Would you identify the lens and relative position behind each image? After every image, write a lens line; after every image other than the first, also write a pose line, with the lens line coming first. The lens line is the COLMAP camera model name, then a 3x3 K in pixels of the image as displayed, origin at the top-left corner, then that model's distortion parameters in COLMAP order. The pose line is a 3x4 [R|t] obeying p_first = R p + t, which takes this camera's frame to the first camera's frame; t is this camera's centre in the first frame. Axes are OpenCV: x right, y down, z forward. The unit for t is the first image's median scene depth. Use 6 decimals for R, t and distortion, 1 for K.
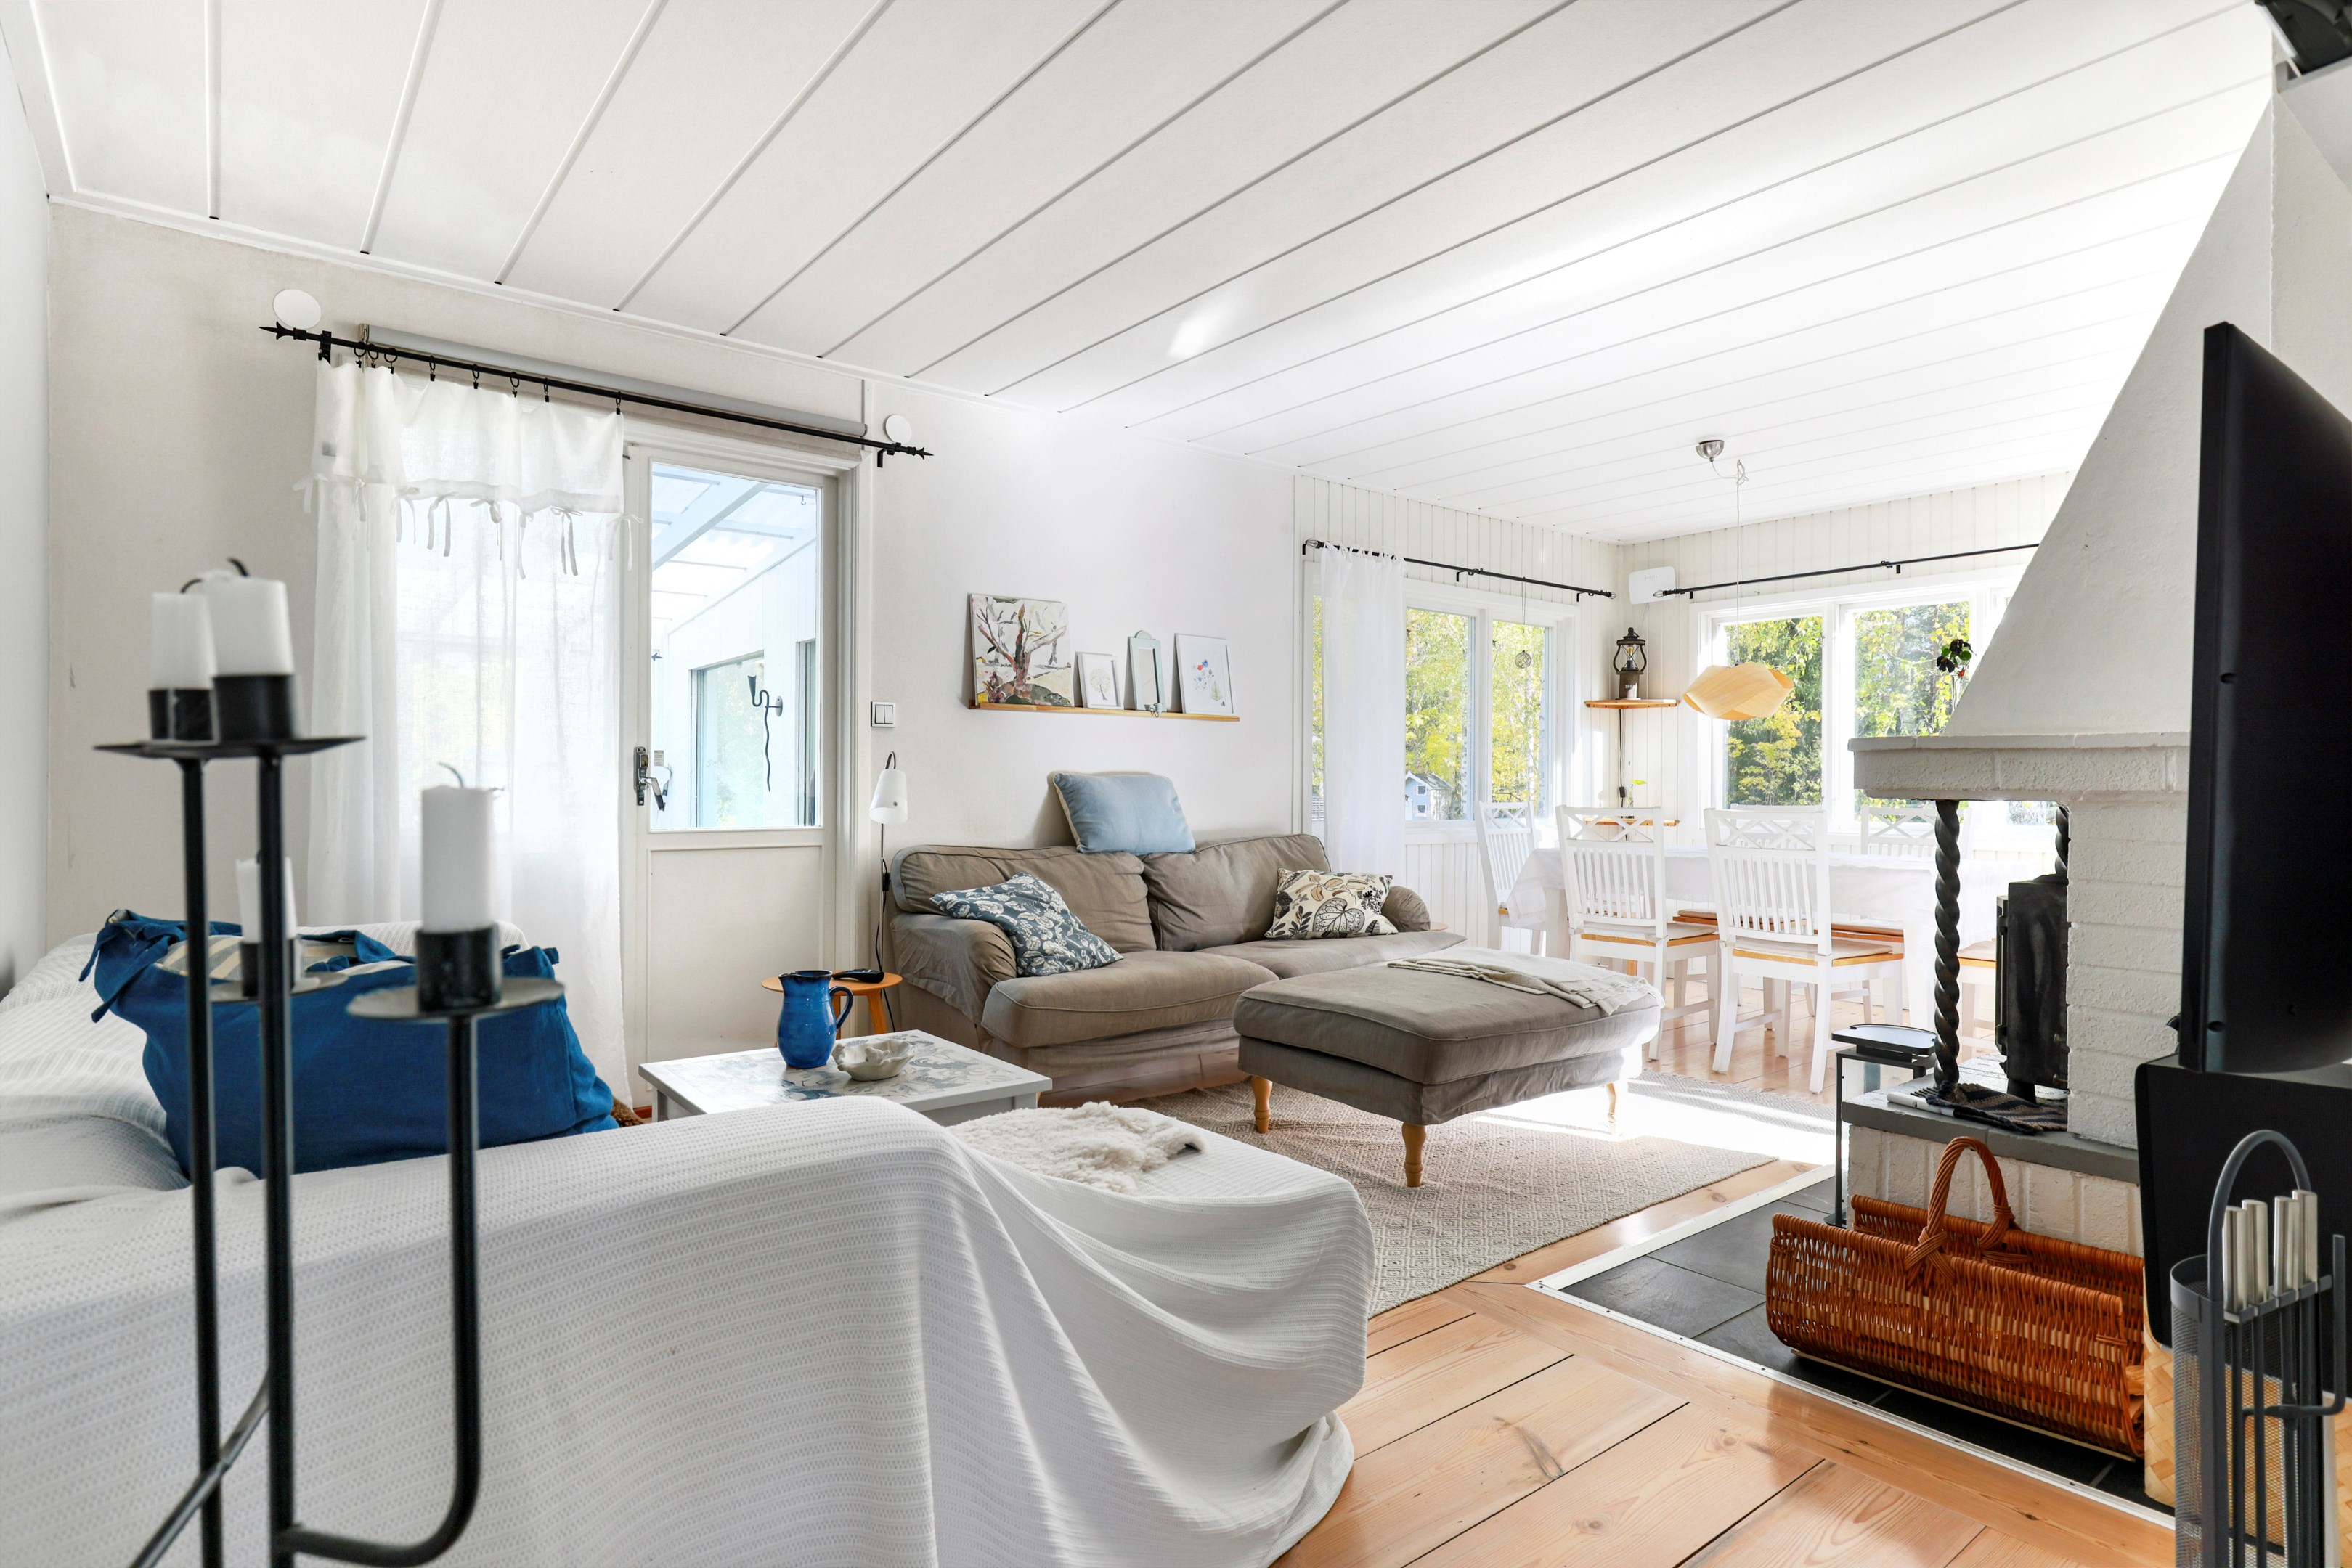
lens RADIAL K [[1223.0, 0, 1176.0], [0, 1223.0, 784.0], [0, 0, 1]] dist [0.001257, 0.000018]
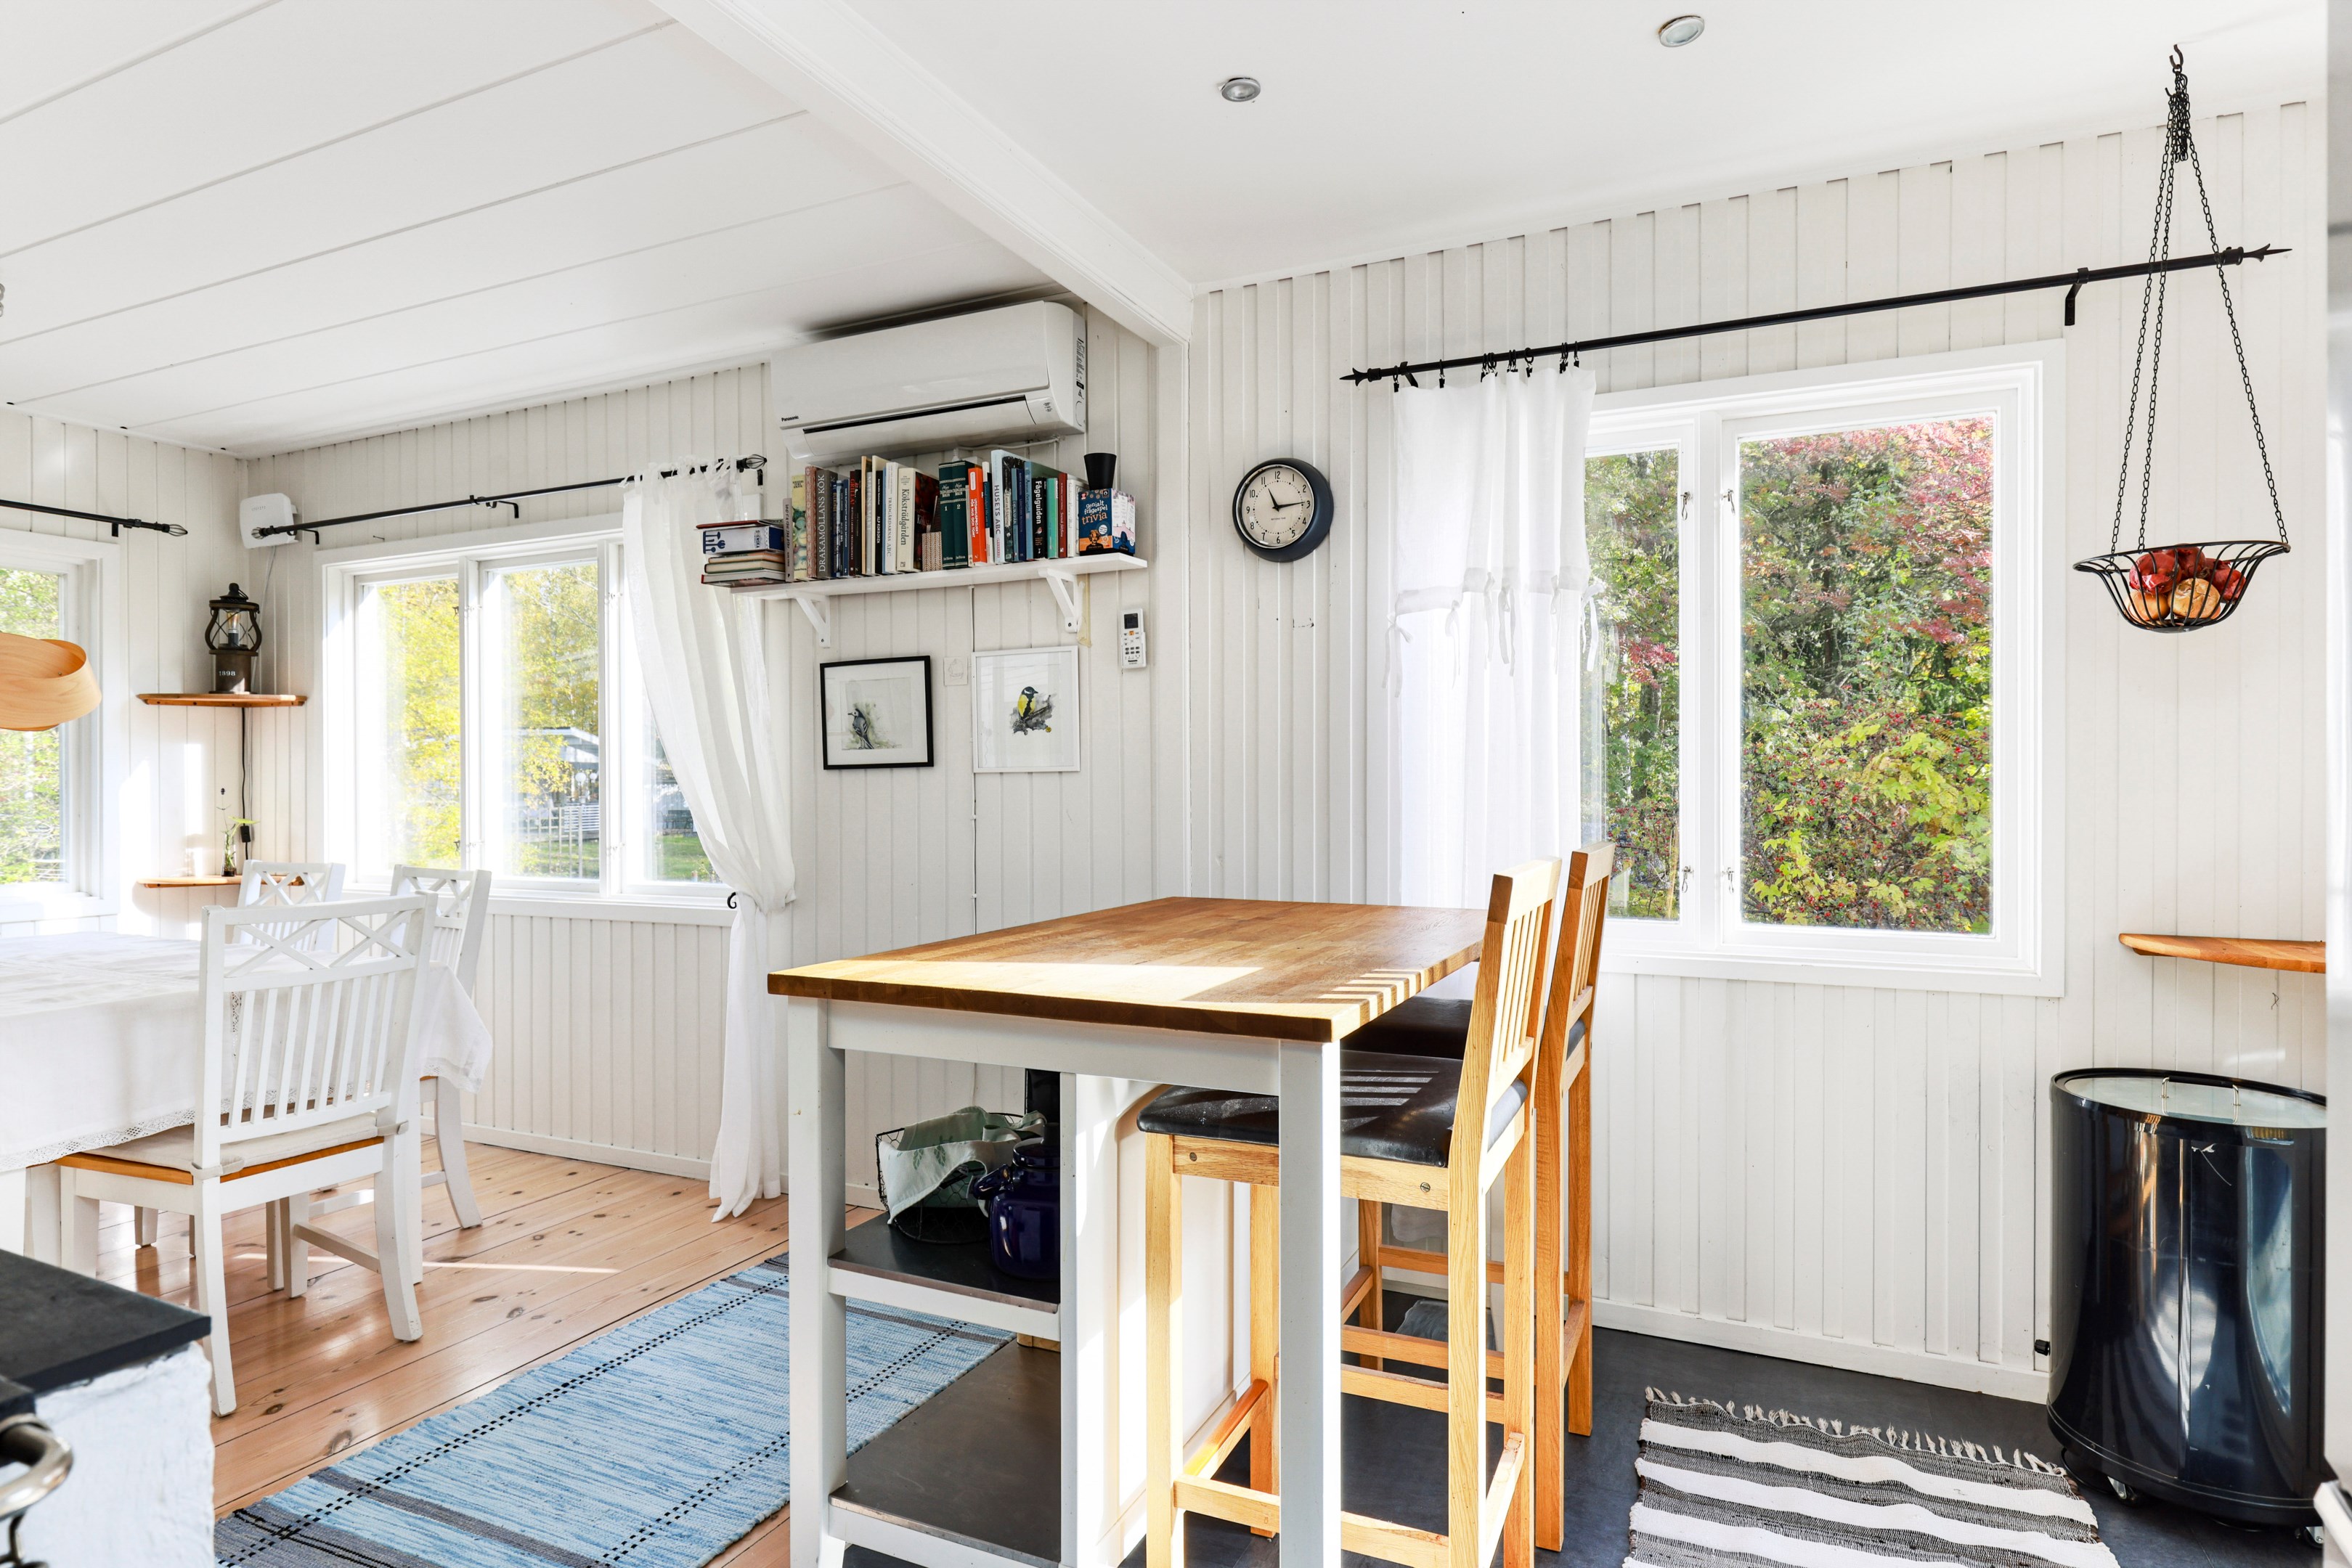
lens RADIAL K [[1300.8, 0, 1176.0], [0, 1300.8, 784.0], [0, 0, 1]] dist [-0.002058, -0.000669]
pose [[0.893127, -0.011631, 0.449655, 0.680640], [0.011939, 0.999926, 0.002151, -0.021682], [-0.449647, 0.003447, 0.893200, 0.206437]]
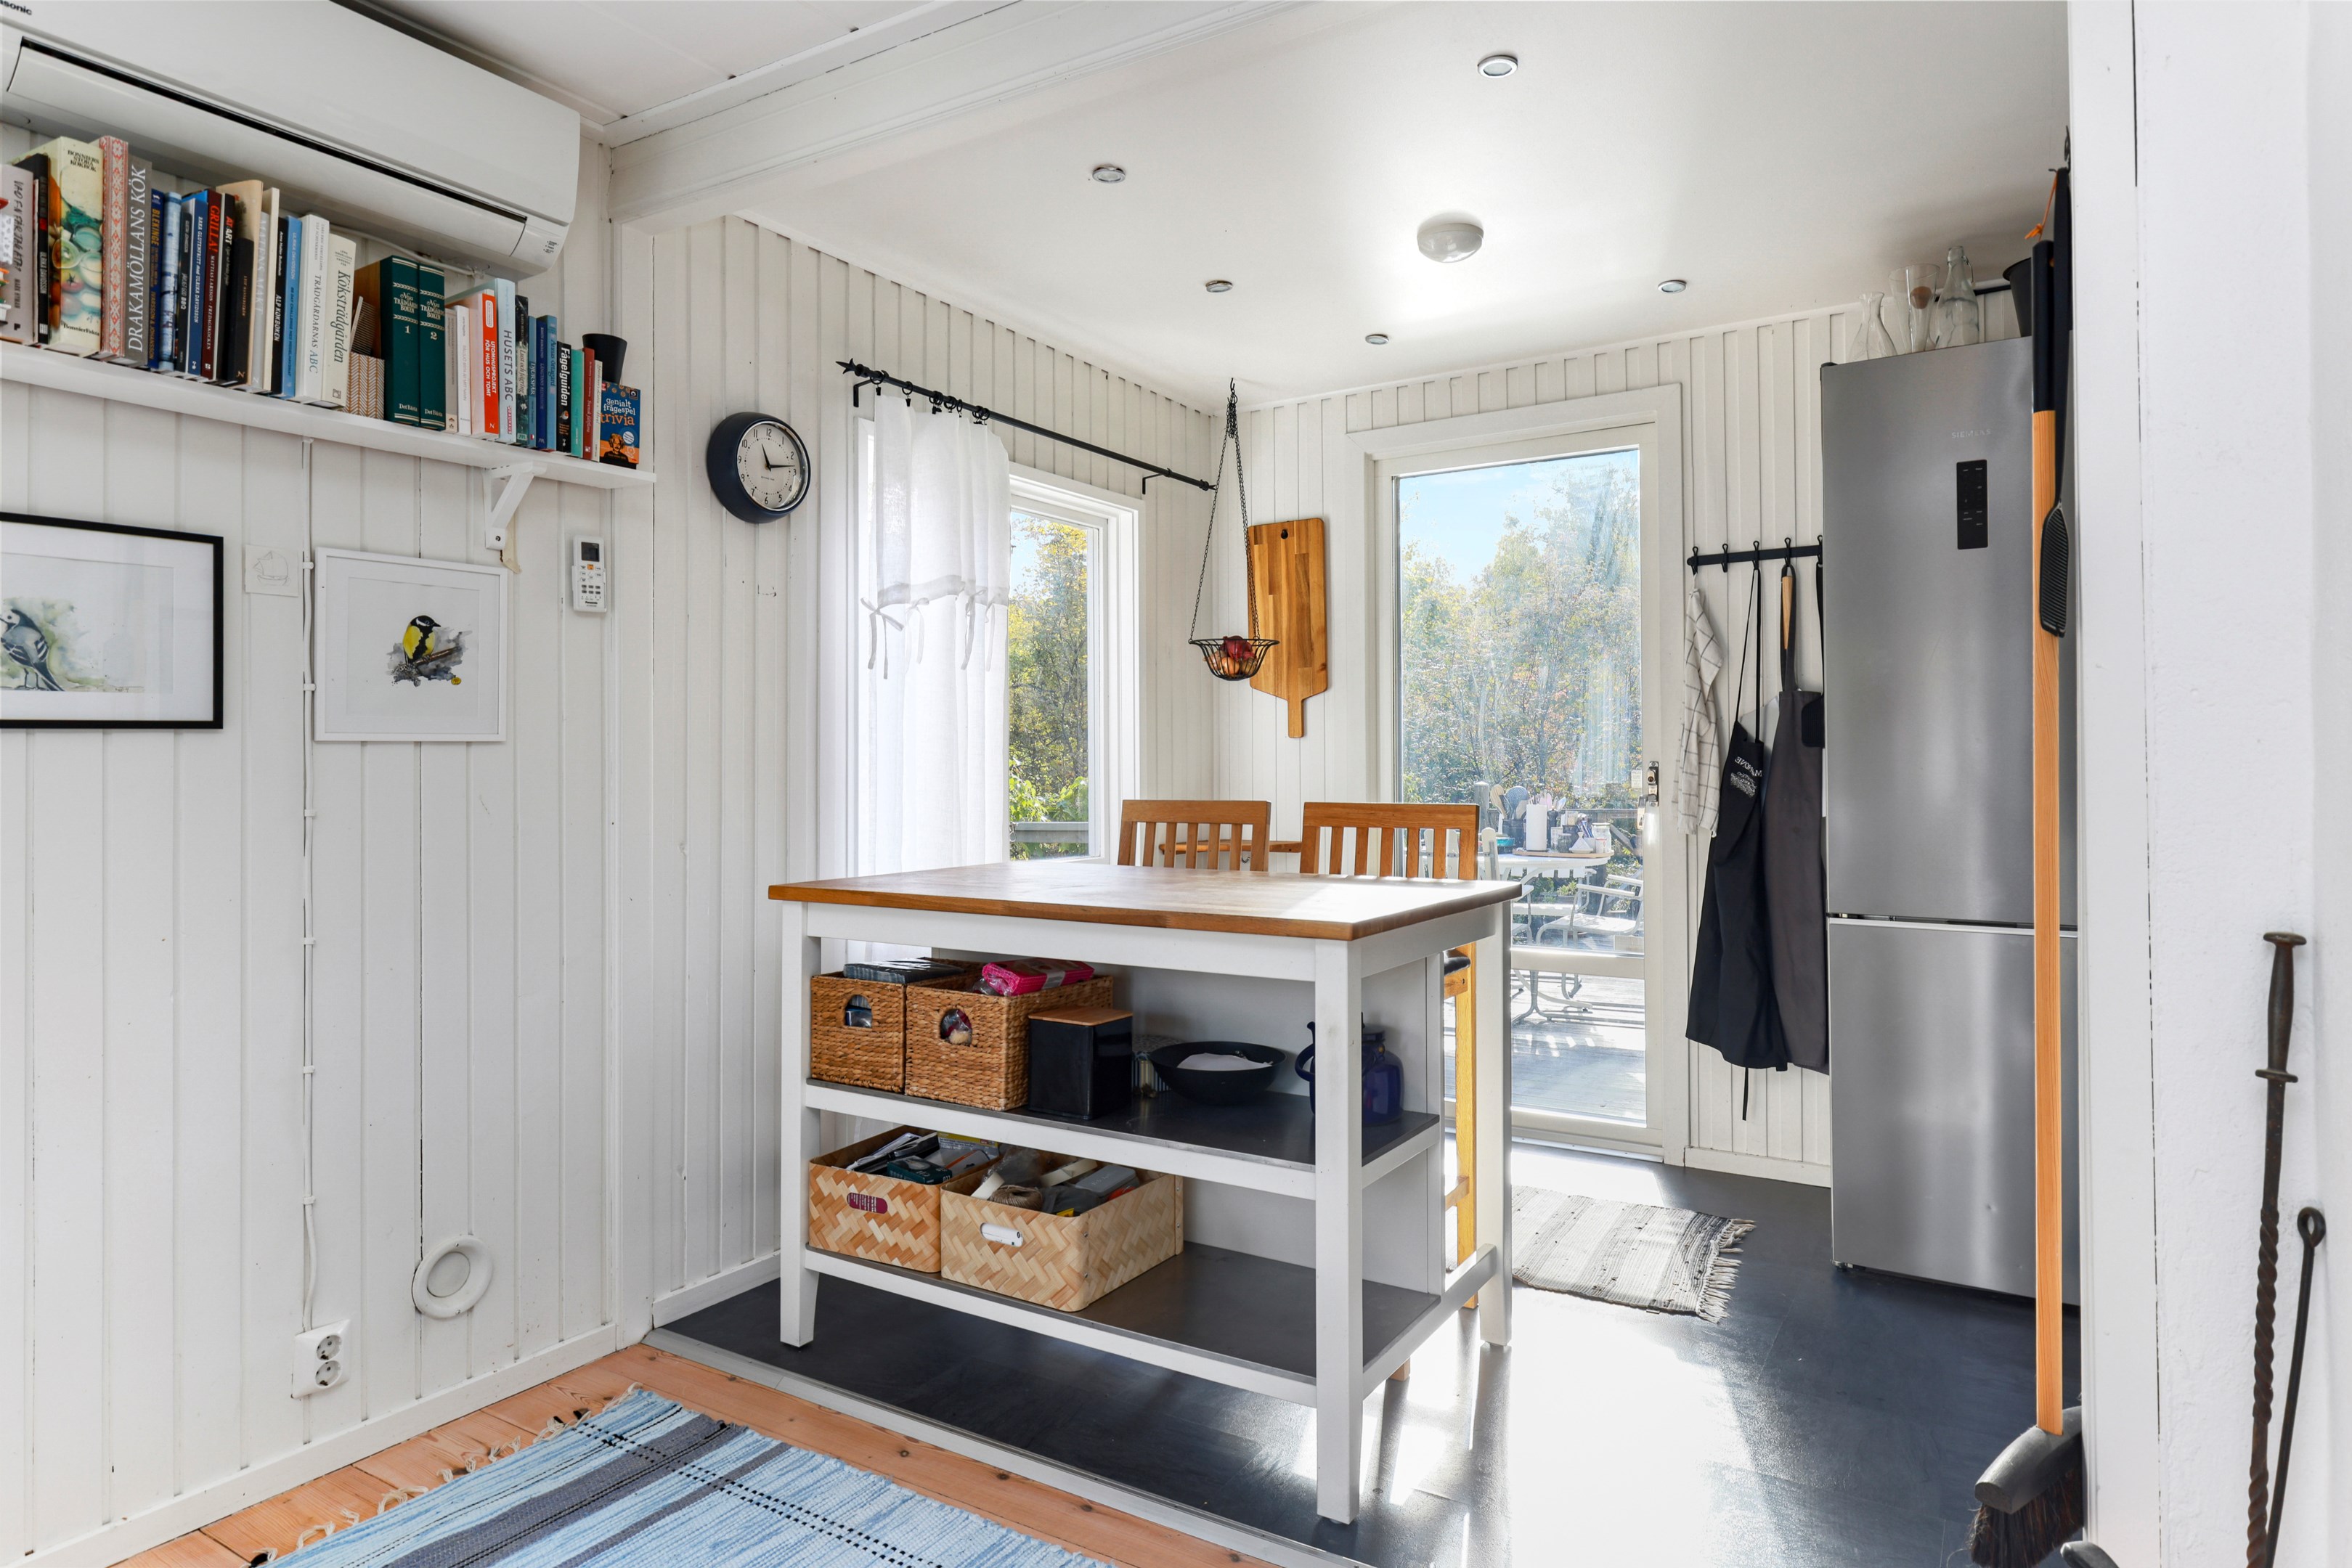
lens RADIAL K [[1358.6, 0, 1228.3], [0, 1358.6, 730.1], [0, 0, 1]] dist [0.003657, -0.000020]
pose [[-0.361874, 0.016241, 0.932086, 0.371125], [0.005023, 0.999868, -0.015472, -0.022584], [-0.932214, -0.000917, -0.361907, 0.750132]]
